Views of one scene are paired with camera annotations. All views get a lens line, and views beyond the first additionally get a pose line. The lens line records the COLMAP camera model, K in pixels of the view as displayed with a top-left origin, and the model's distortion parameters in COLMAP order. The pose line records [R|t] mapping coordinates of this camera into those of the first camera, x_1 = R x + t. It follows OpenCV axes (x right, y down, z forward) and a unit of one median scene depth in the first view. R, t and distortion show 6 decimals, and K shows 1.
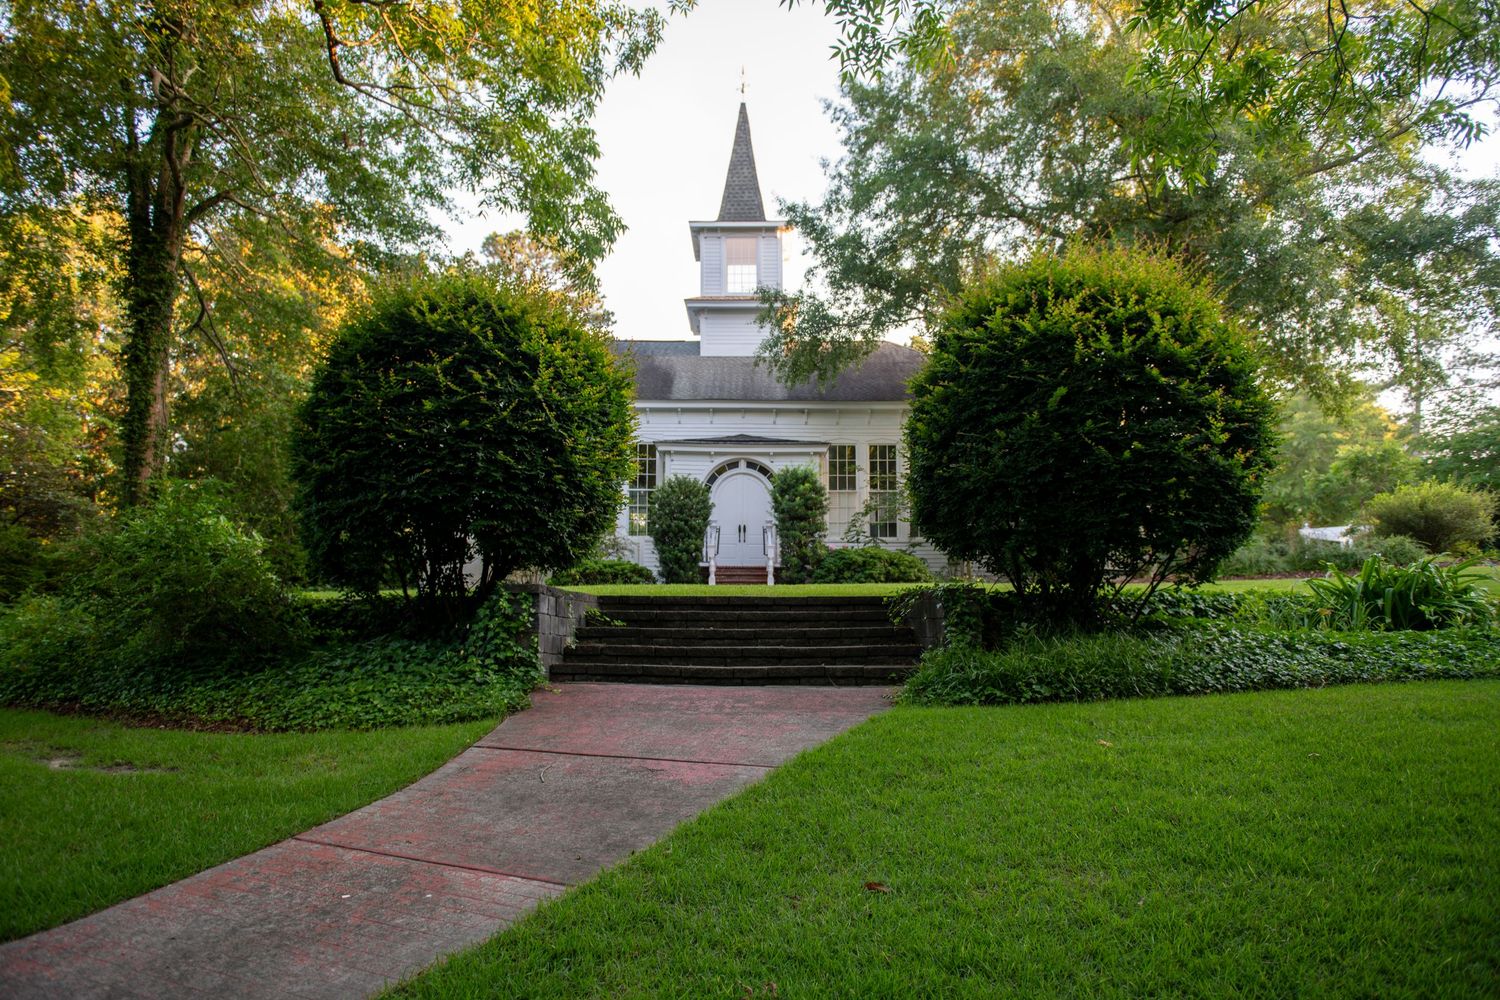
lens RADIAL K [[1024.0, 0, 724.2], [0, 1024.0, 504.0], [0, 0, 1]] dist [0.001885, 0.000407]
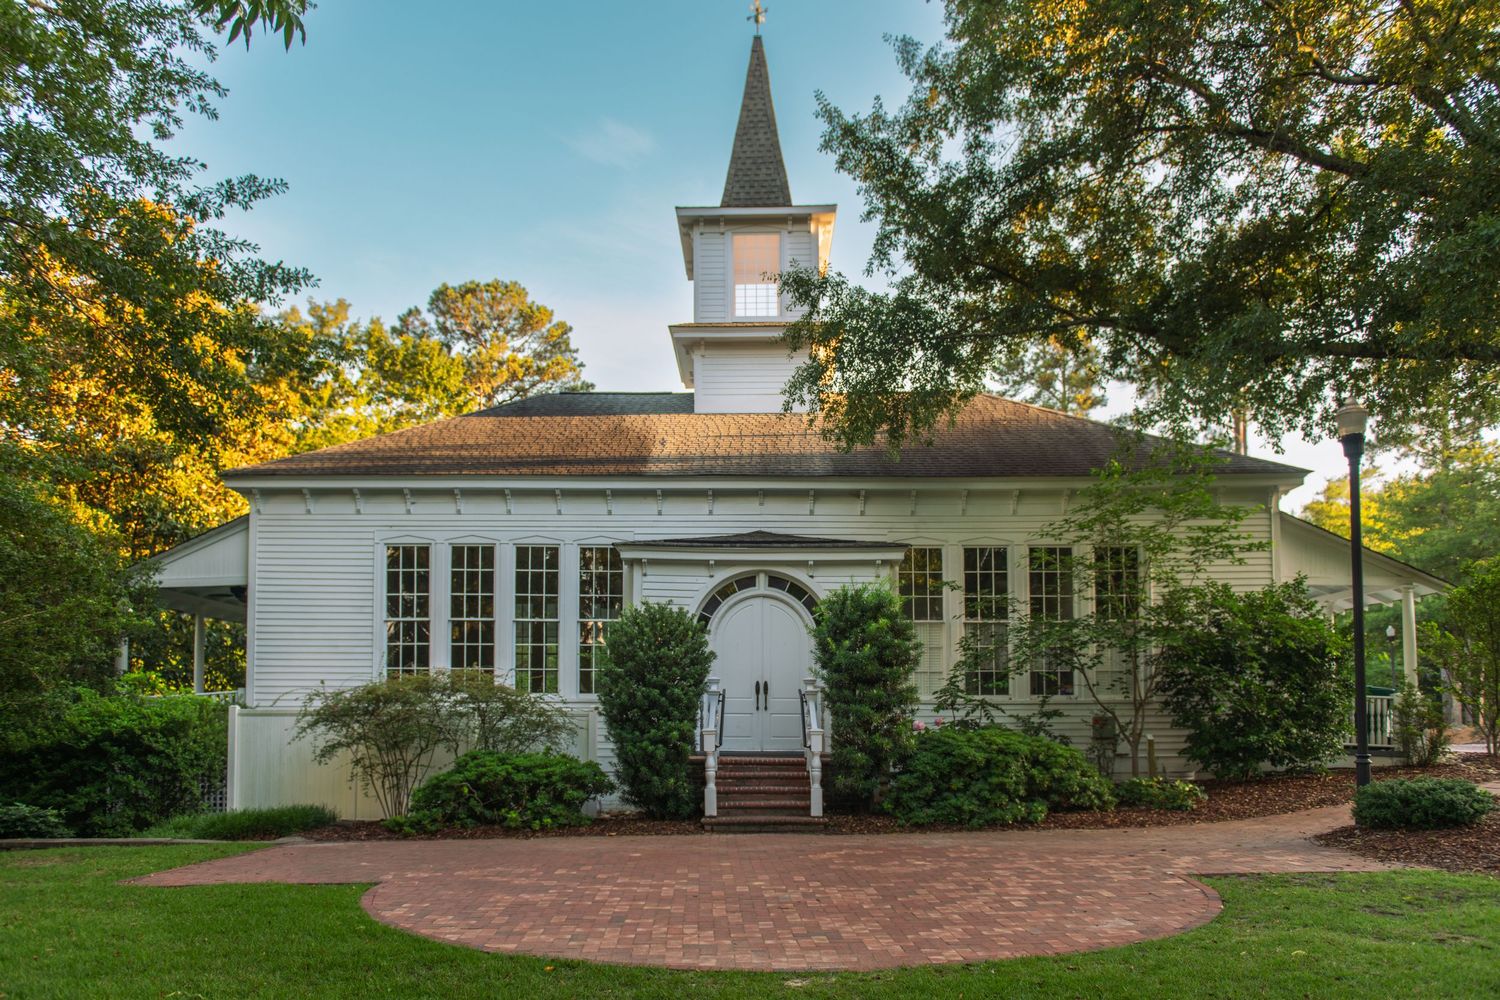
lens RADIAL K [[1024.0, 0, 724.2], [0, 1024.0, 504.0], [0, 0, 1]] dist [0.001885, 0.000407]
pose [[0.999974, -0.004372, -0.005648, -0.000699], [0.003795, 0.995139, -0.098408, -0.024459], [0.006051, 0.098384, 0.995130, 0.395540]]
